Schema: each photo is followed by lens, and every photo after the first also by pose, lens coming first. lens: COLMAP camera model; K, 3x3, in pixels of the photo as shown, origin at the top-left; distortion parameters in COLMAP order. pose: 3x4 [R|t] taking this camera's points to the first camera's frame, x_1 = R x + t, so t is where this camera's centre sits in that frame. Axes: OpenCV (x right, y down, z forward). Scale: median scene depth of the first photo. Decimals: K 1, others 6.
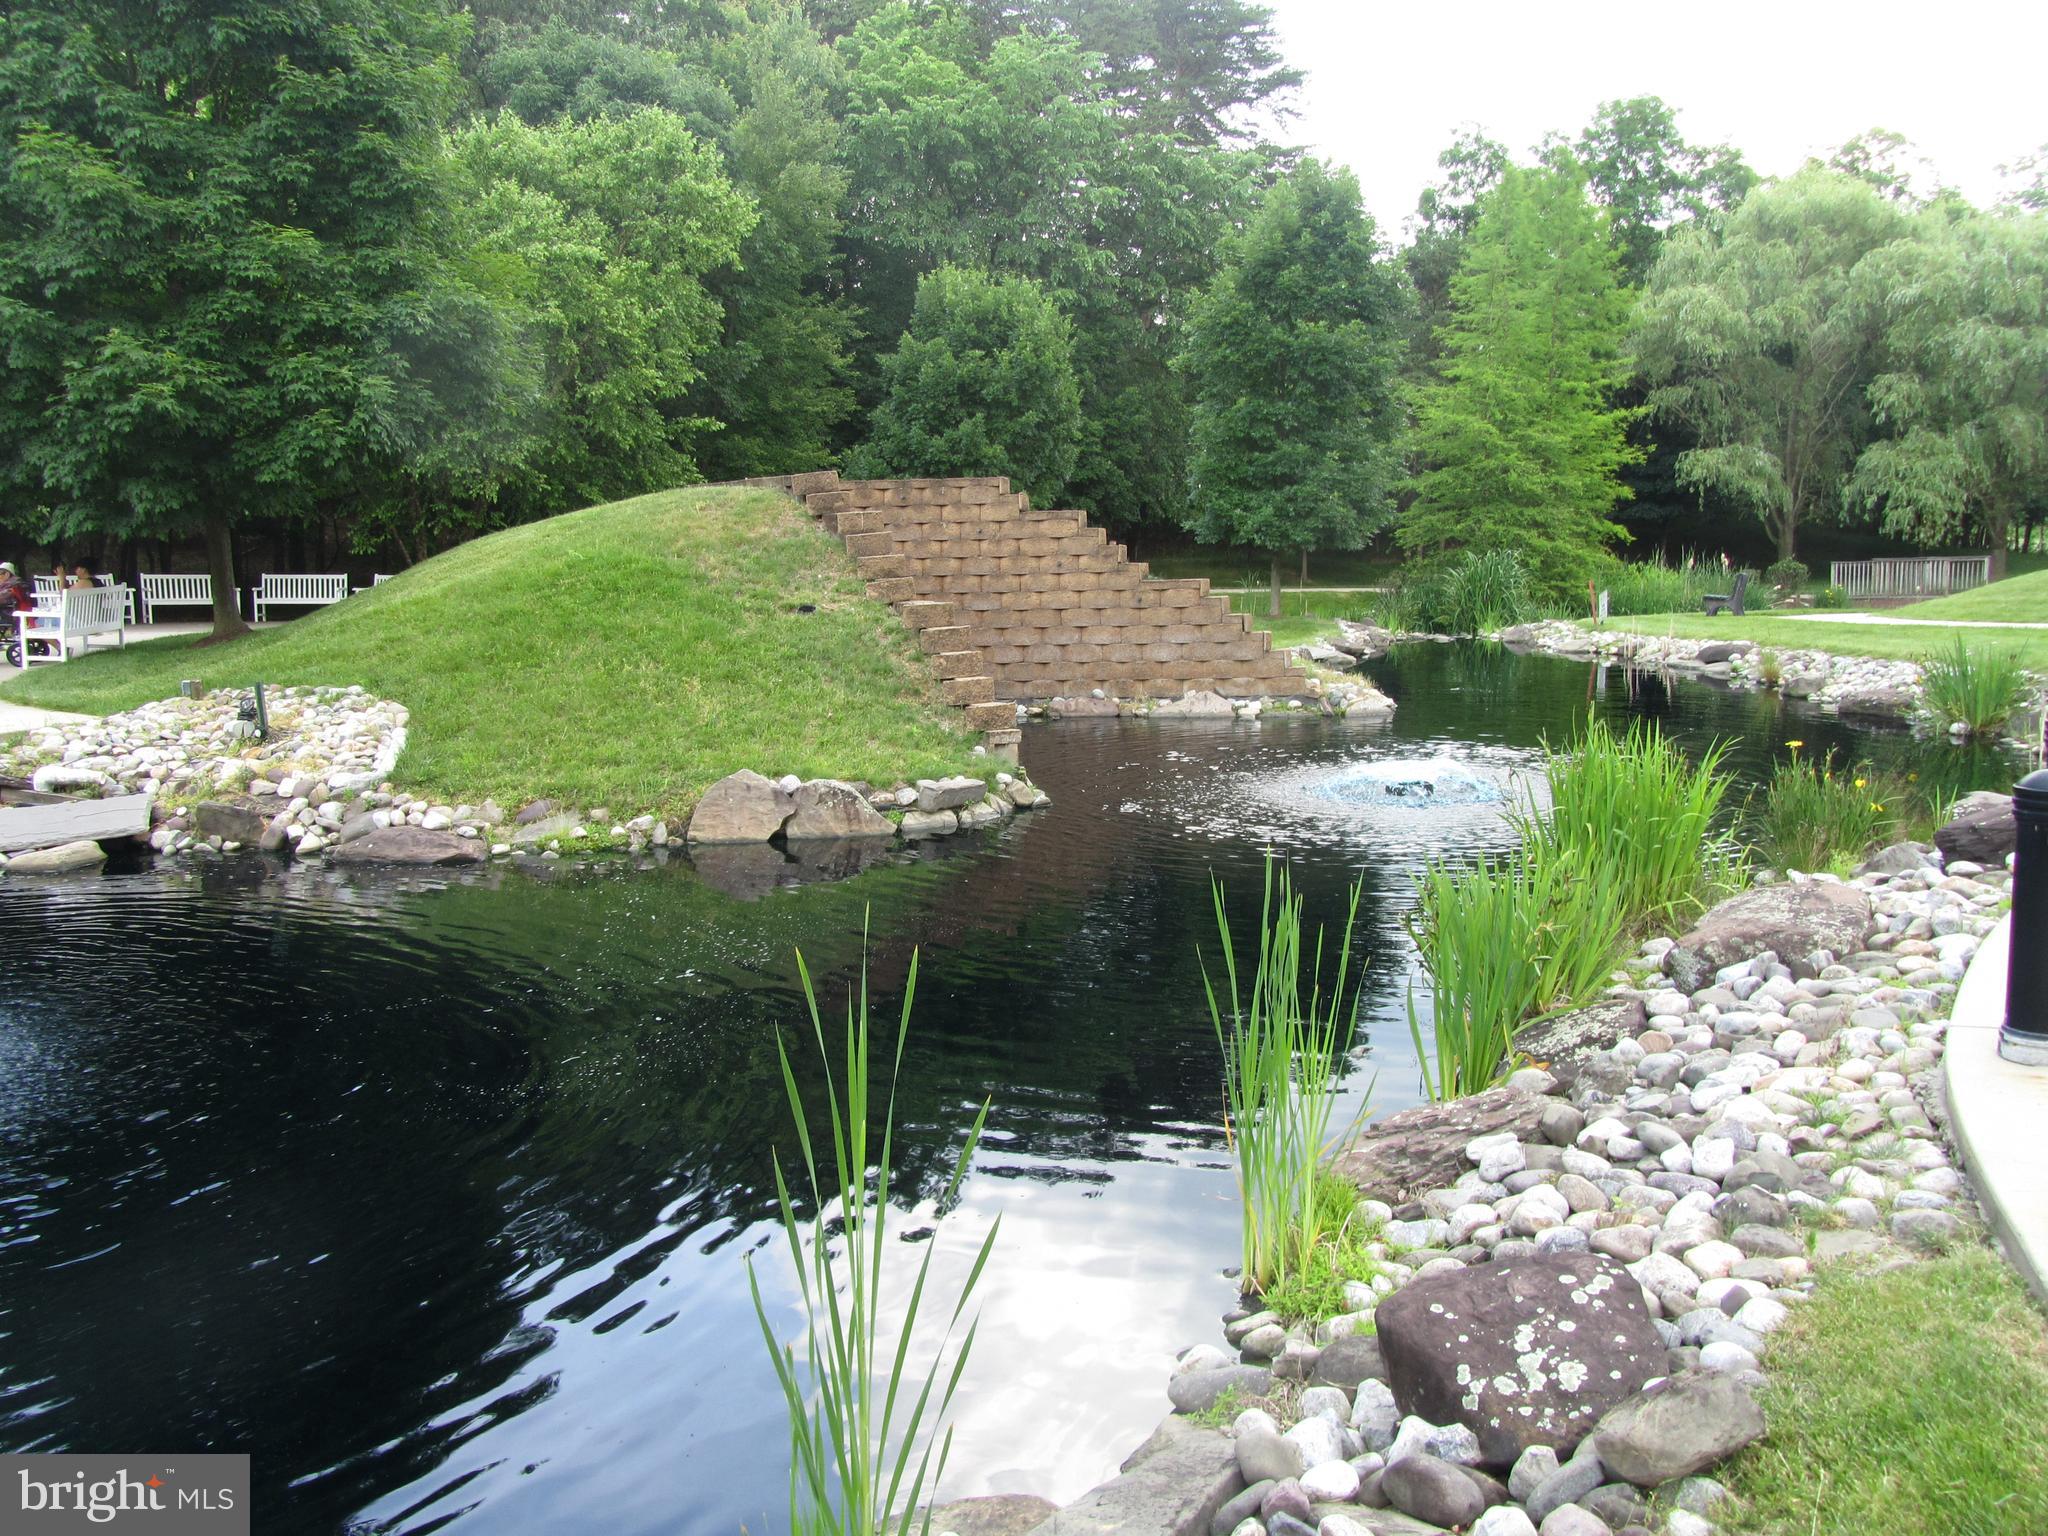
lens RADIAL K [[1662.1, 0, 1040.2], [0, 1662.1, 724.2], [0, 0, 1]] dist [-0.054245, 0.008115]
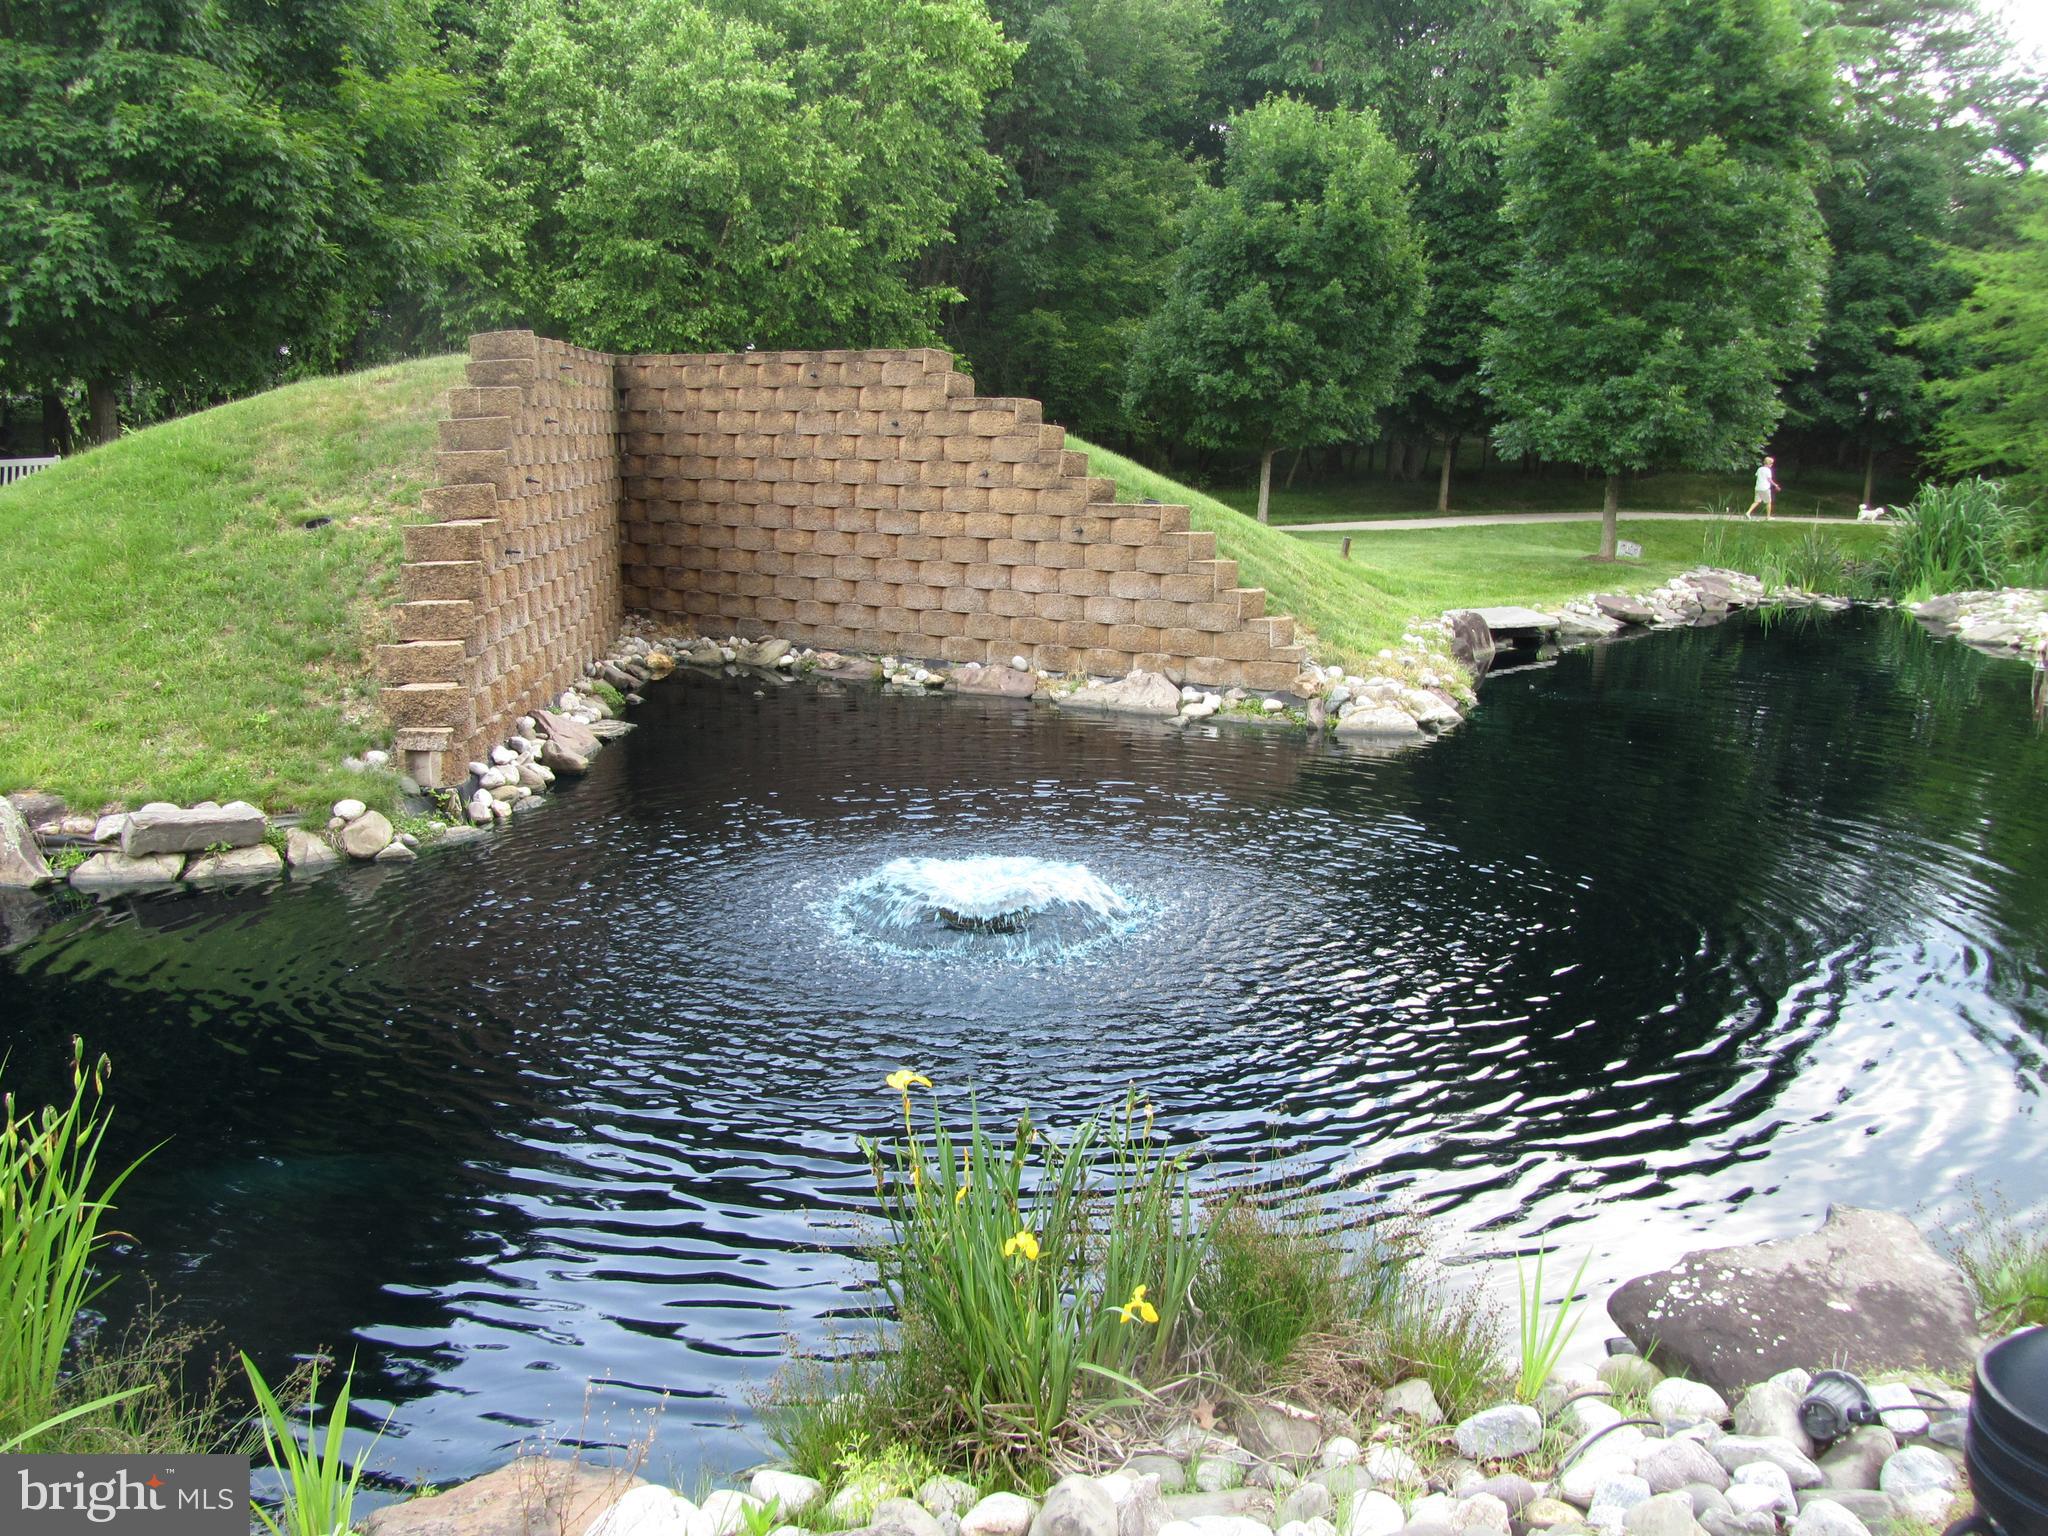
lens RADIAL K [[1662.1, 0, 1029.6], [0, 1662.1, 723.0], [0, 0, 1]] dist [-0.054245, 0.008115]
pose [[0.915018, 0.098396, -0.391229, 0.378220], [-0.074577, 0.994341, 0.075659, -0.055402], [0.396460, -0.040053, 0.917178, 0.430067]]
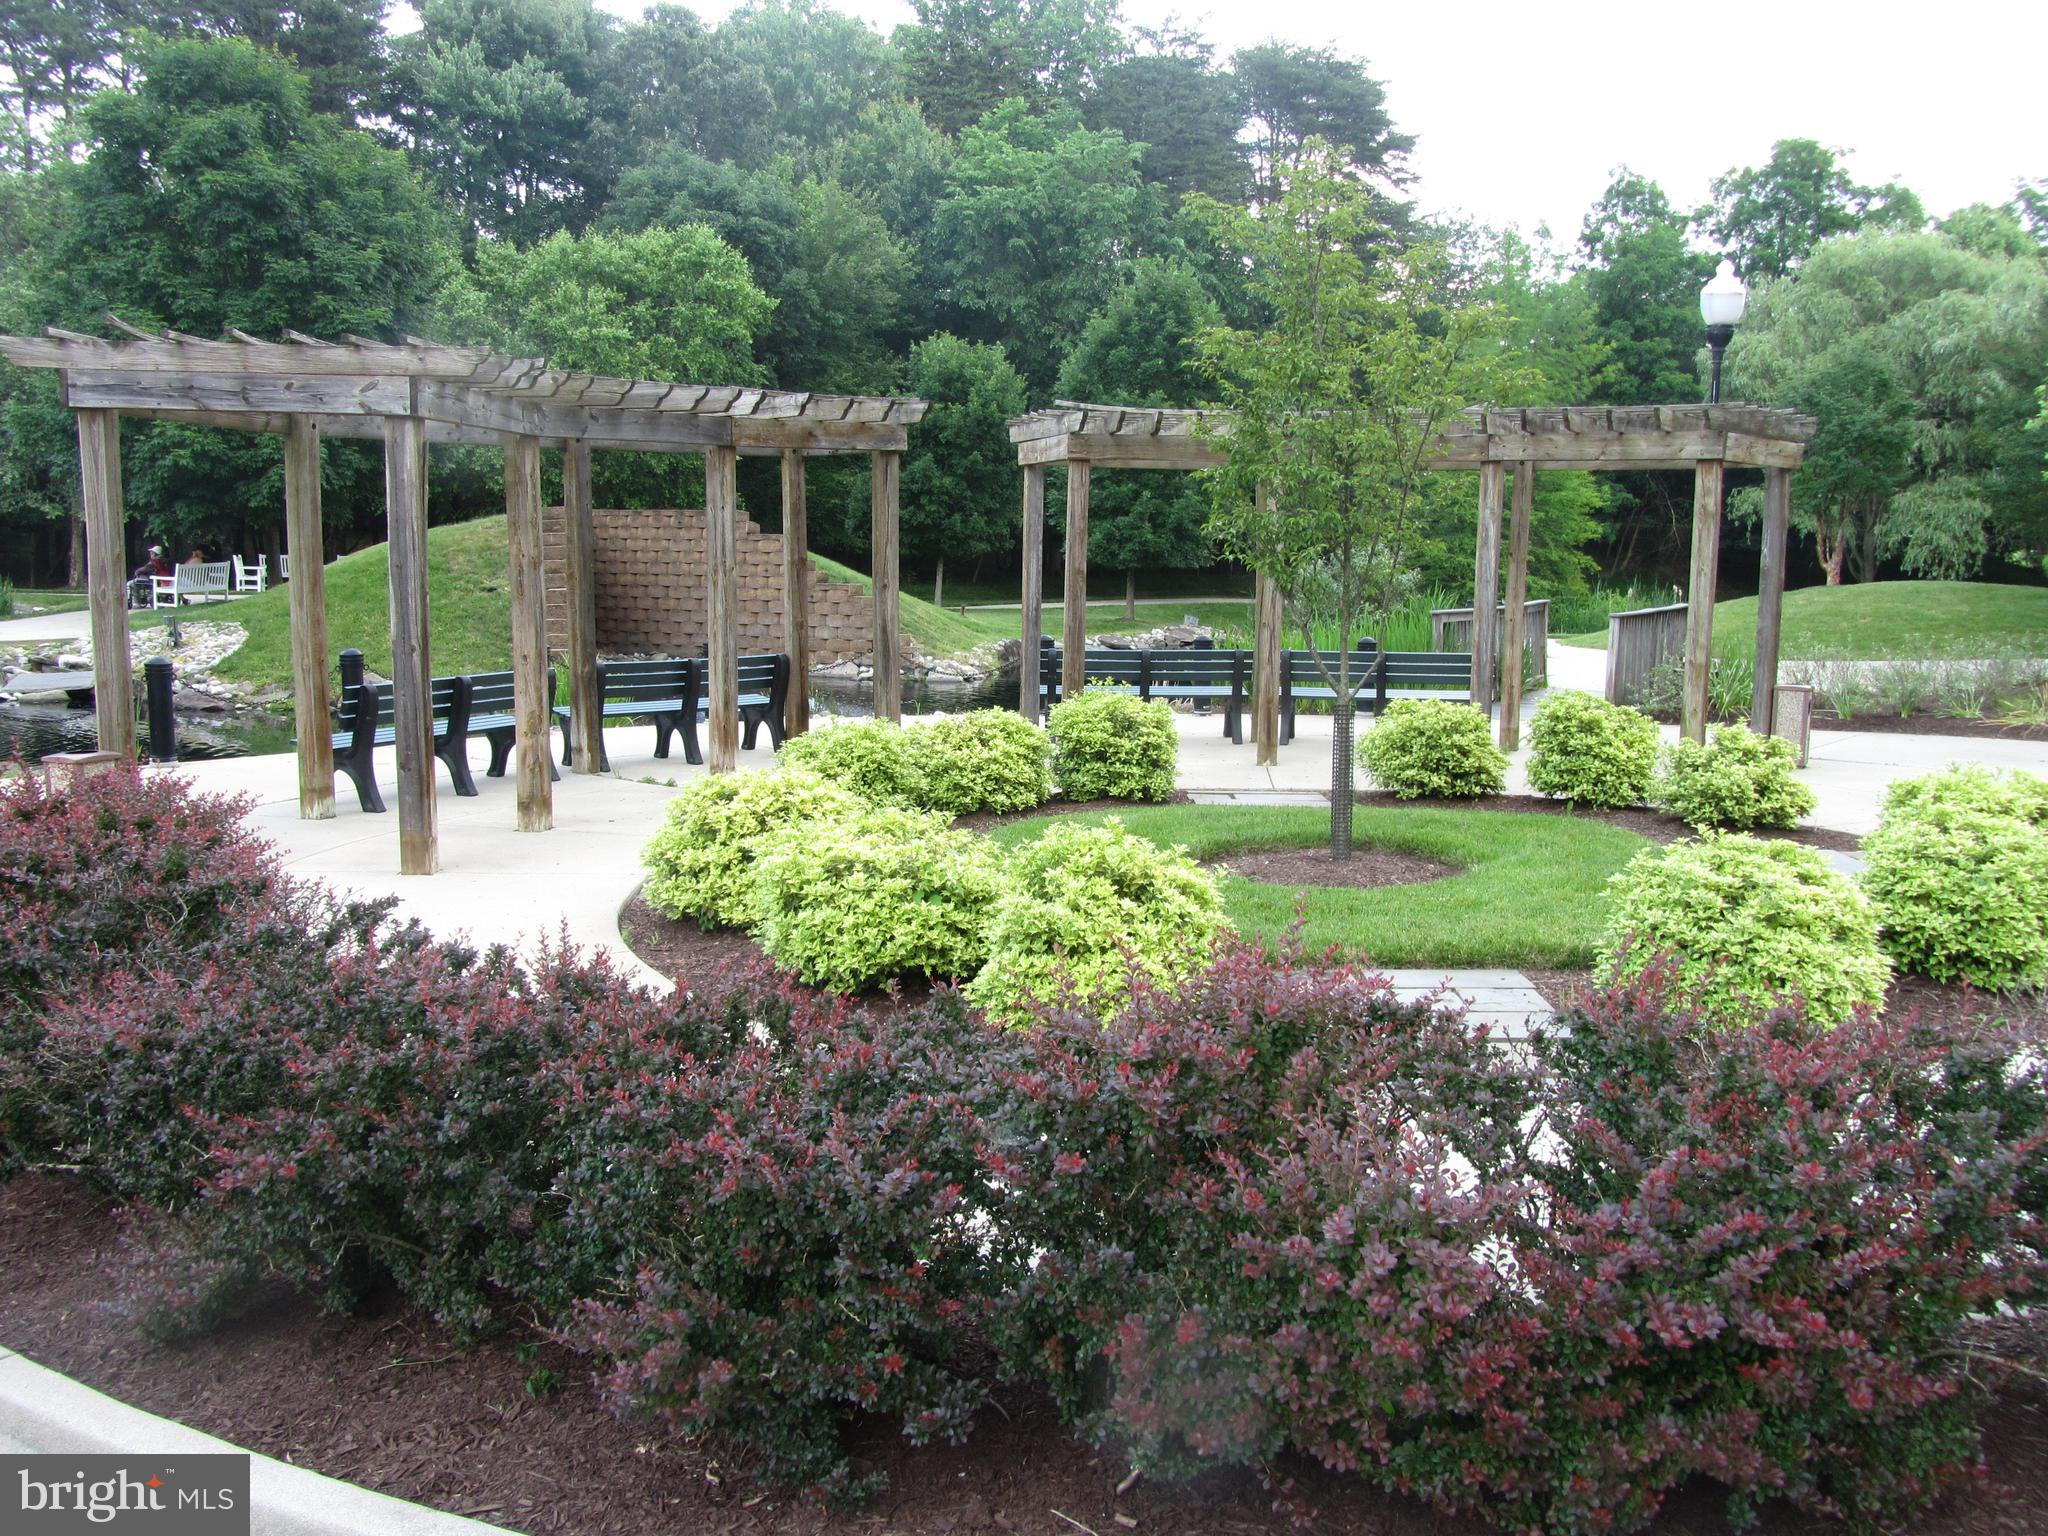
lens RADIAL K [[1662.1, 0, 1042.5], [0, 1662.1, 755.5], [0, 0, 1]] dist [-0.054245, 0.008115]
pose [[0.966026, 0.062973, -0.250655, 0.754750], [-0.059473, 0.997998, 0.021522, 0.026162], [0.251508, -0.005884, 0.967837, -0.437048]]
